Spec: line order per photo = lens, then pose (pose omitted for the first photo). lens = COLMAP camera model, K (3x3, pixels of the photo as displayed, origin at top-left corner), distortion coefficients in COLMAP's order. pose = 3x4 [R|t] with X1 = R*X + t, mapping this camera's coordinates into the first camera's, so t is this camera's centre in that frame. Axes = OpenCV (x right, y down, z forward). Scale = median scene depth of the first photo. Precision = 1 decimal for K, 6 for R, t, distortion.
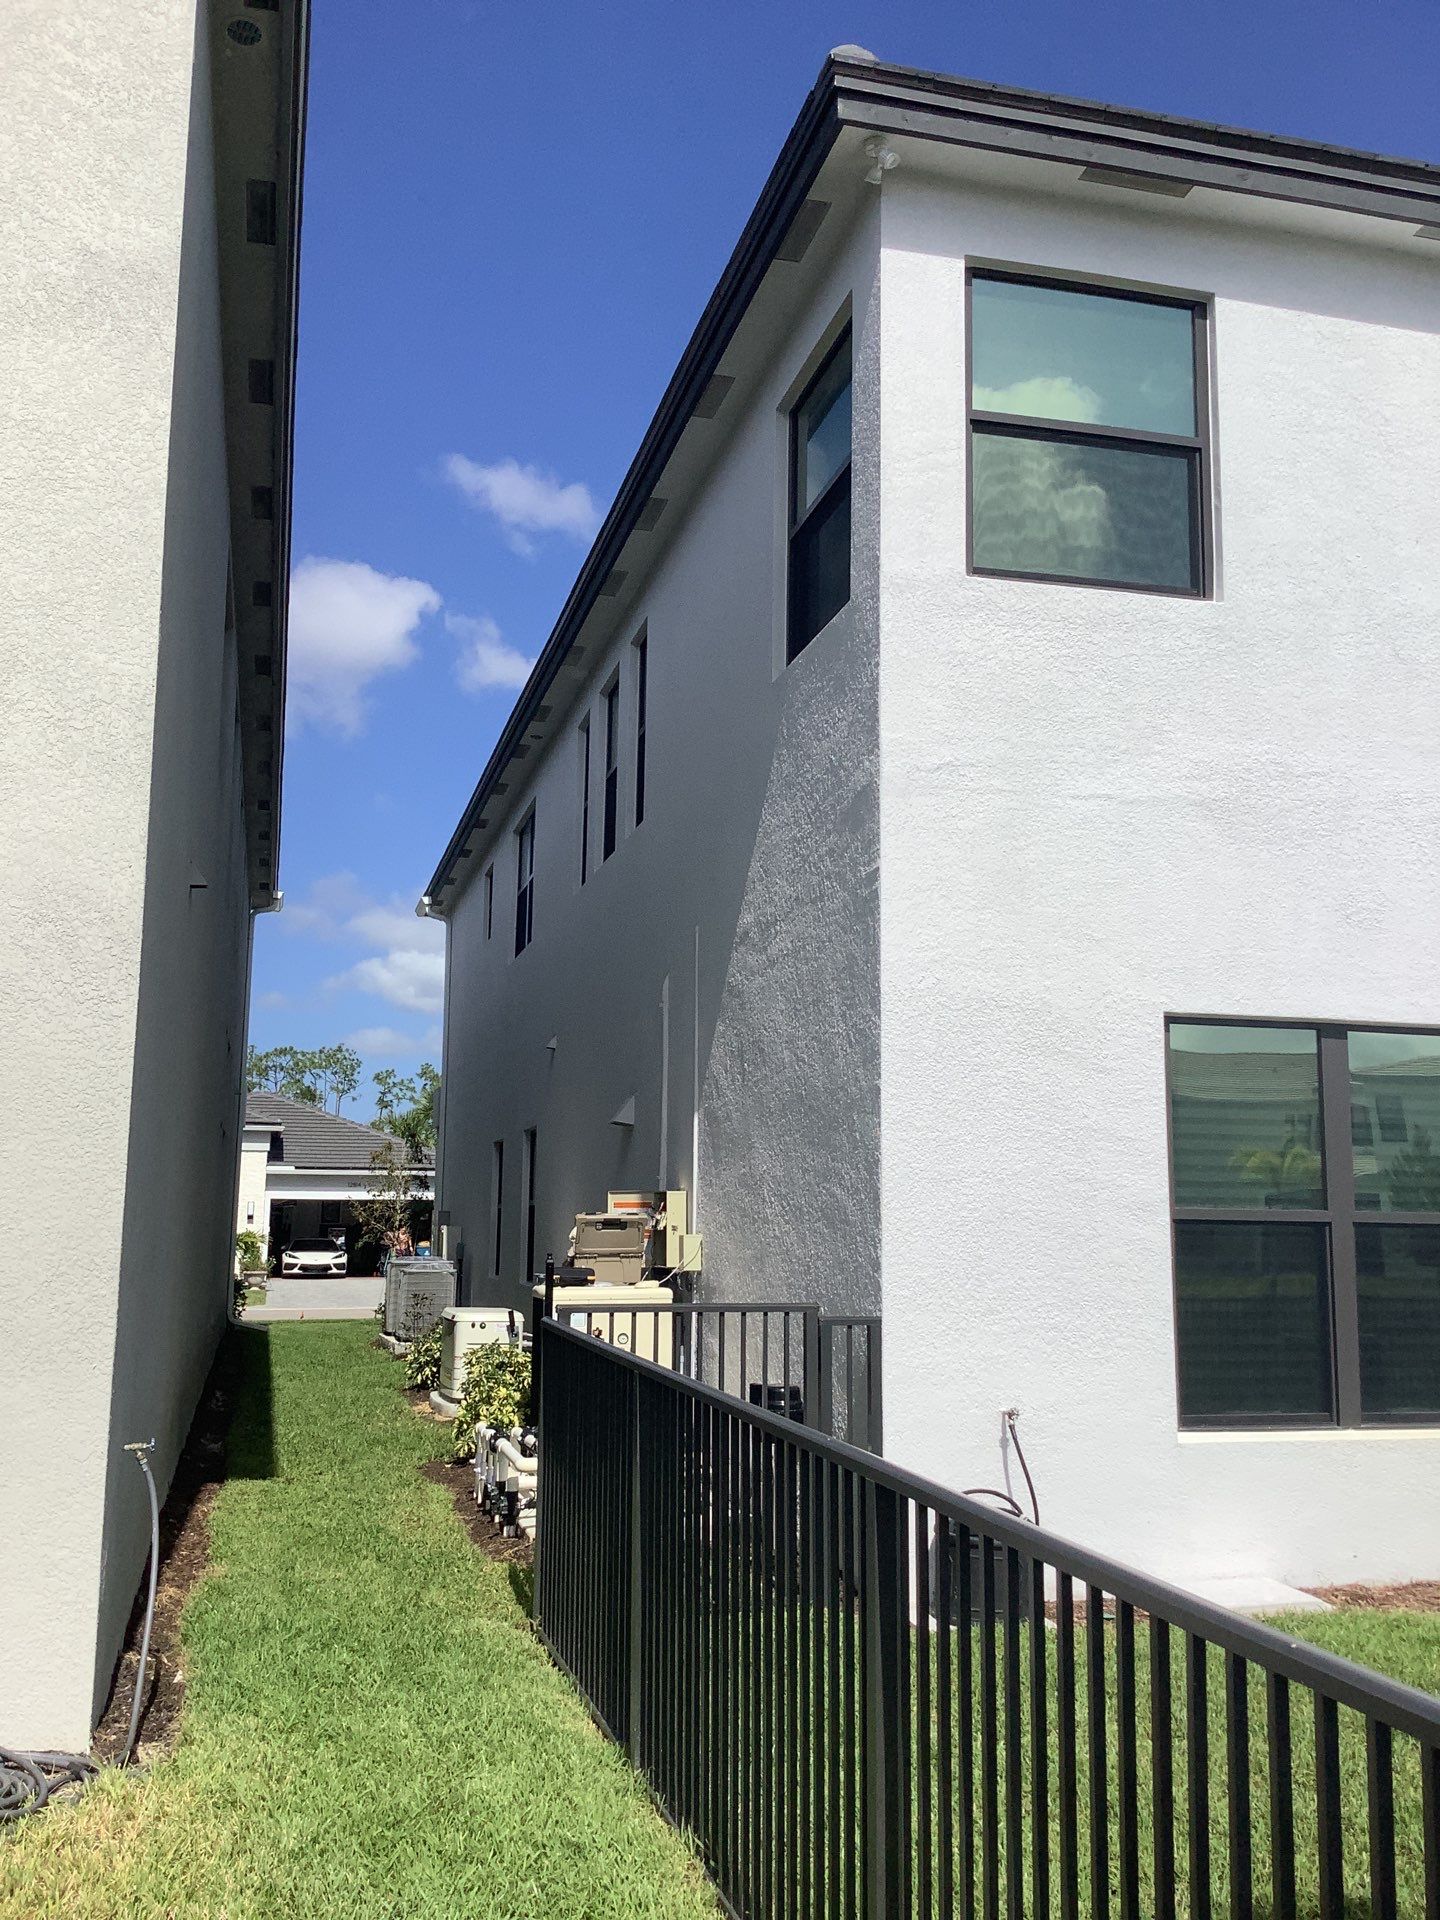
lens RADIAL K [[1751.1, 0, 711.0], [0, 1751.1, 977.3], [0, 0, 1]] dist [0.117494, -0.248059]
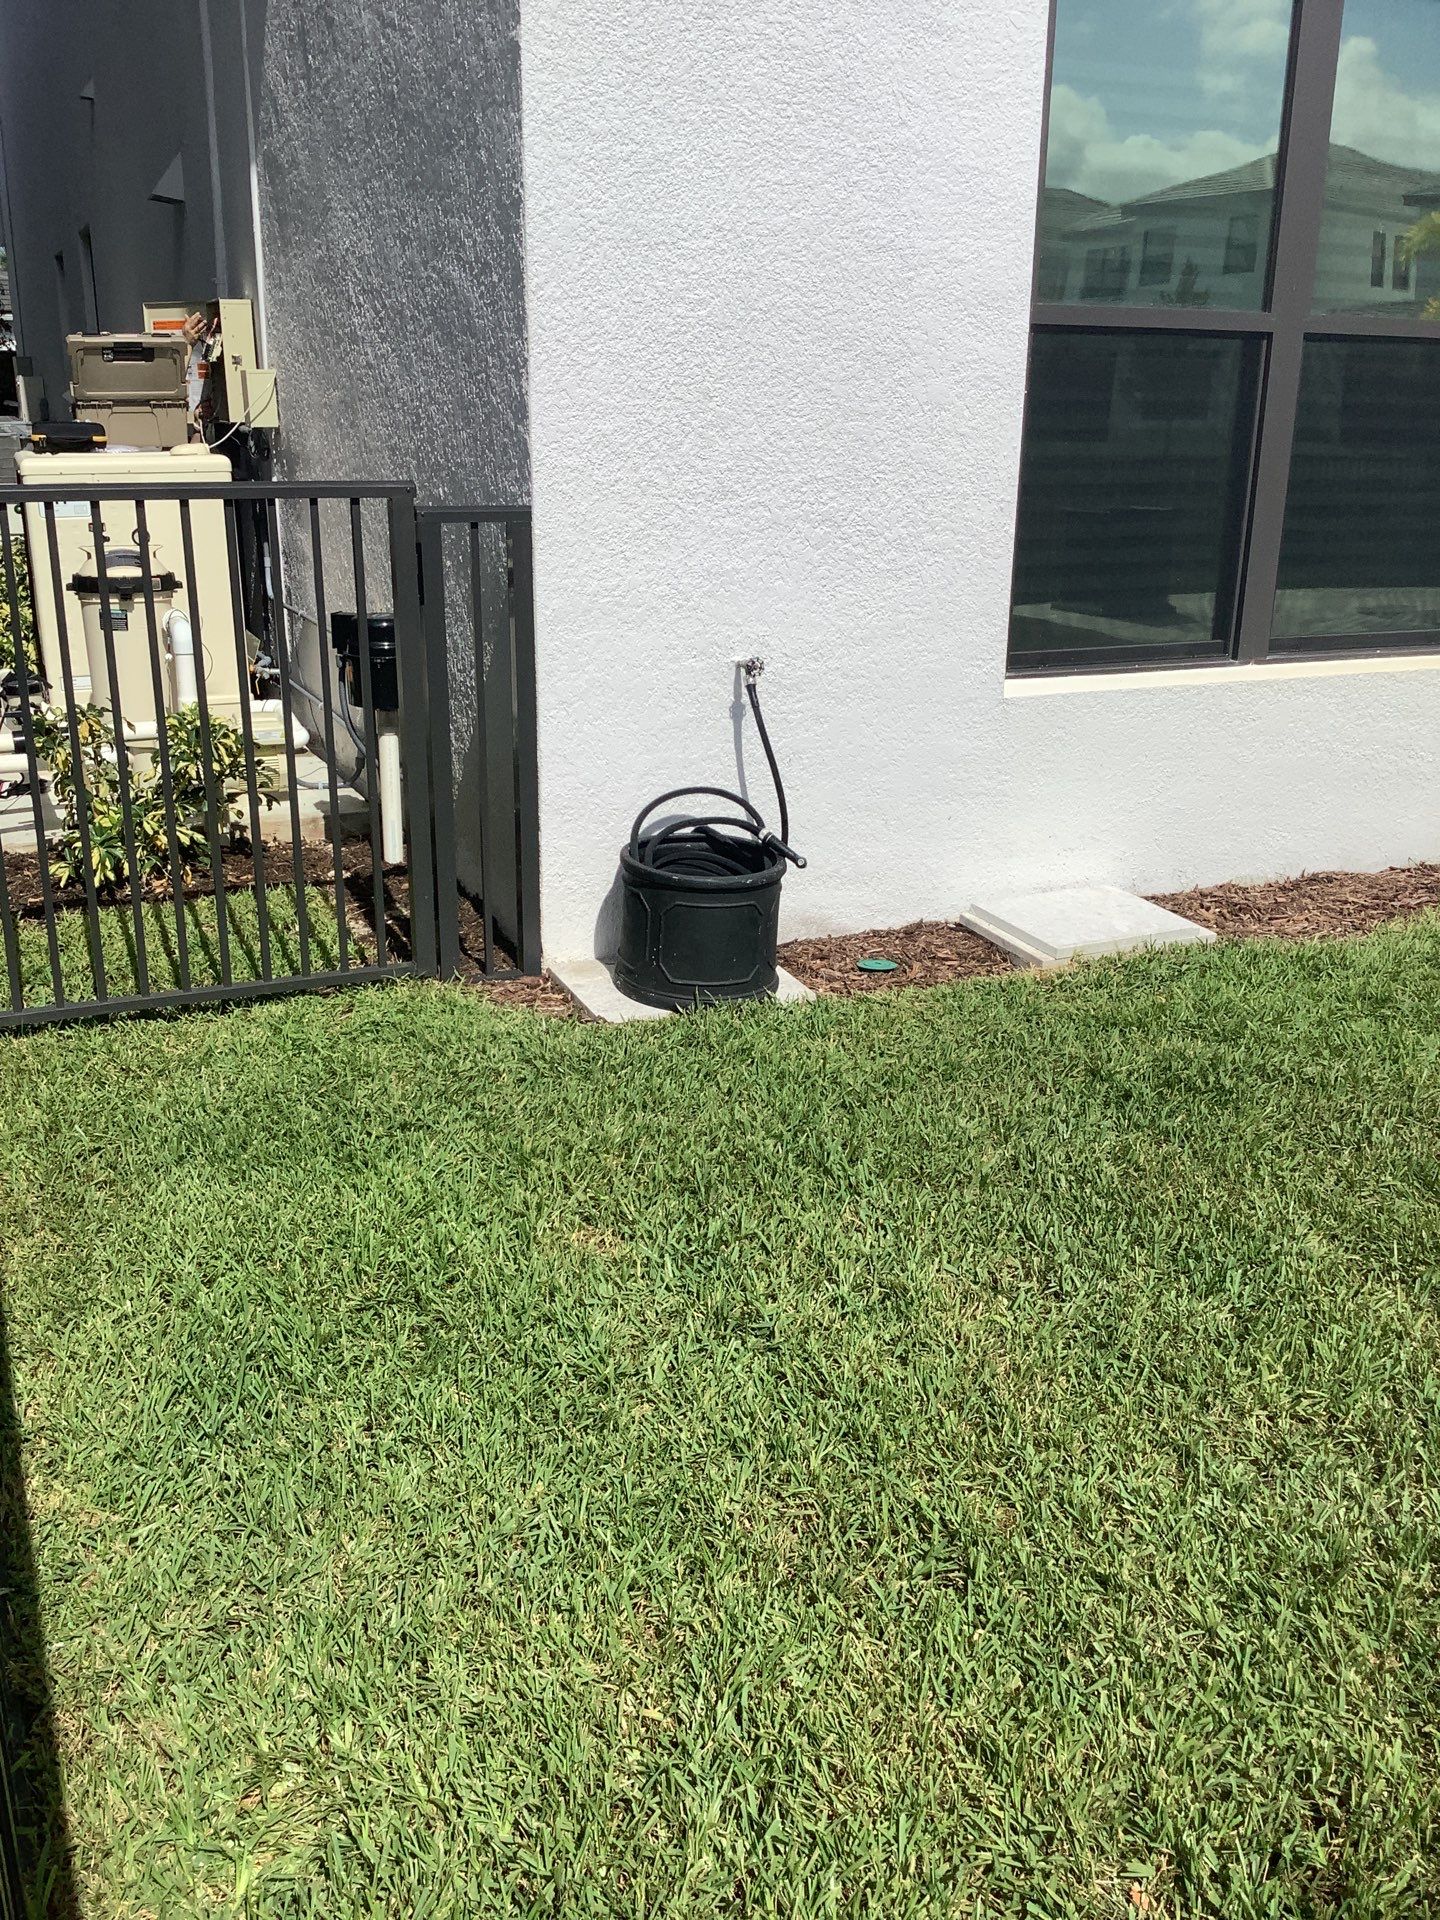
lens RADIAL K [[1751.1, 0, 711.0], [0, 1751.1, 977.3], [0, 0, 1]] dist [0.117494, -0.248059]
pose [[0.987877, -0.048910, 0.147335, 0.059760], [-0.021670, 0.896334, 0.442850, 0.072913], [-0.153721, -0.440674, 0.884408, 0.402942]]
